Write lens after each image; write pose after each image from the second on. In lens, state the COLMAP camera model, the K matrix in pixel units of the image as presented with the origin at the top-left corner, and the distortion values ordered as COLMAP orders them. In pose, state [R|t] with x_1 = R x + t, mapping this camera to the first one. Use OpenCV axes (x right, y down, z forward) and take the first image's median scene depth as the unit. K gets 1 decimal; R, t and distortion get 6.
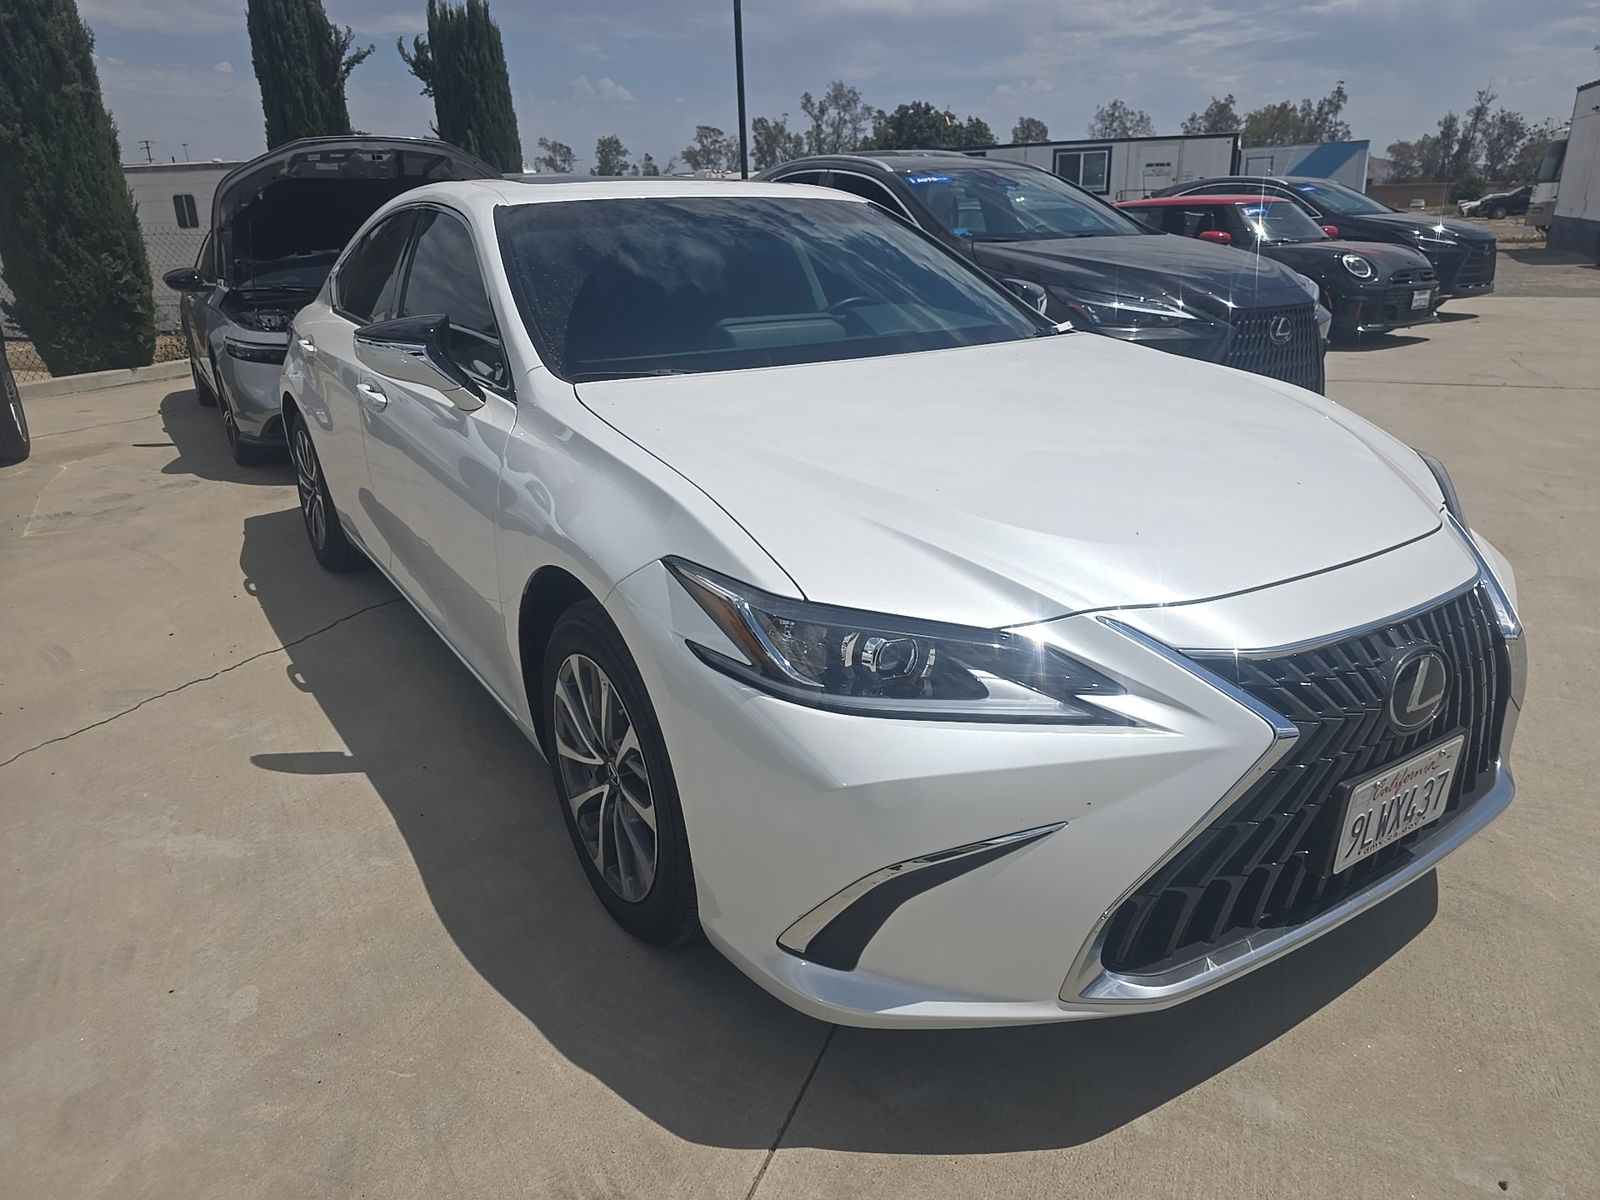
lens RADIAL K [[1101.8, 0, 804.6], [0, 1101.8, 606.8], [0, 0, 1]] dist [0.009141, -0.008759]
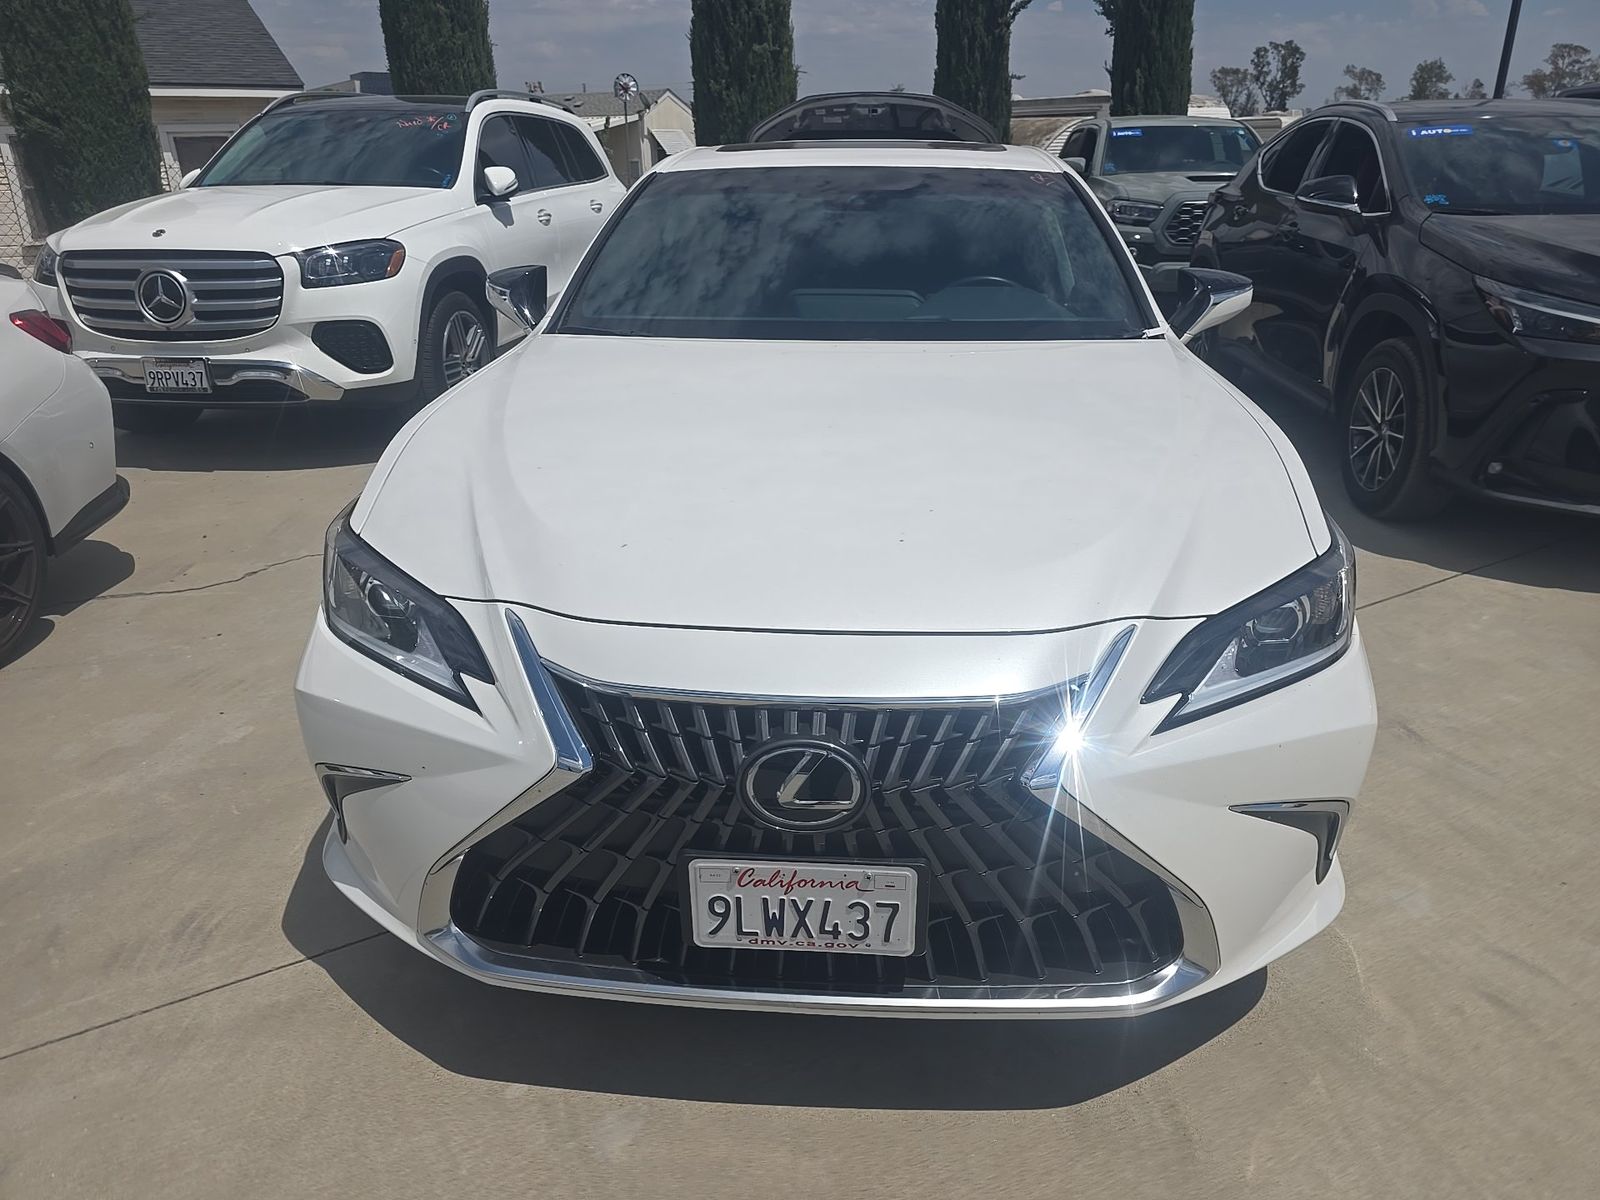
lens RADIAL K [[1101.8, 0, 813.4], [0, 1101.8, 601.5], [0, 0, 1]] dist [0.009141, -0.008759]
pose [[0.800568, 0.236058, -0.550789, 0.146289], [-0.209126, 0.971411, 0.112366, -0.024028], [0.561567, 0.025227, 0.827046, 0.039969]]
